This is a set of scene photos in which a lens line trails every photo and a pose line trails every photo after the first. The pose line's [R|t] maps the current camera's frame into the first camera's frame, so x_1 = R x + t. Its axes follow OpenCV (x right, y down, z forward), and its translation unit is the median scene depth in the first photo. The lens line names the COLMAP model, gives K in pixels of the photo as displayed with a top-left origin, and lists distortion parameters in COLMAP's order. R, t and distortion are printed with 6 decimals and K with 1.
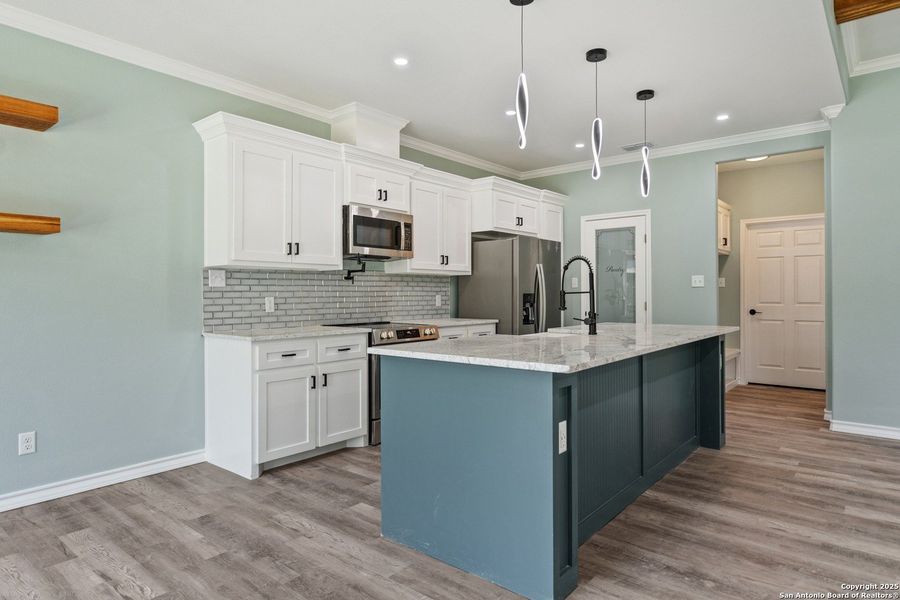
lens RADIAL K [[532.2, 0, 446.8], [0, 532.2, 296.0], [0, 0, 1]] dist [0.003702, 0.001067]
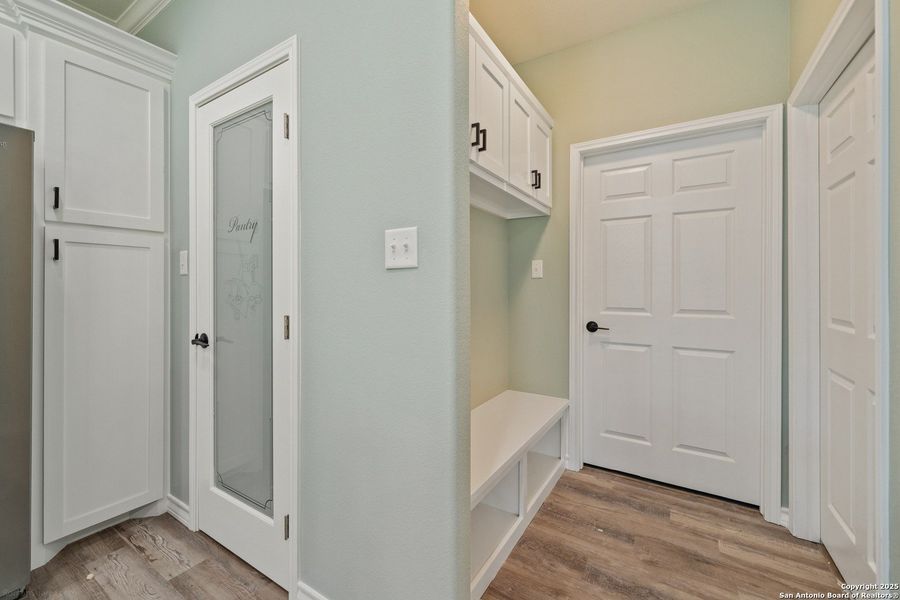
lens RADIAL K [[370.2, 0, 451.1], [0, 370.2, 291.1], [0, 0, 1]] dist [0.000422, 0.000124]
pose [[0.990924, 0.004002, 0.134367, 0.405192], [-0.004216, 0.999990, 0.001315, -0.004284], [-0.134361, -0.001870, 0.990931, 0.688659]]
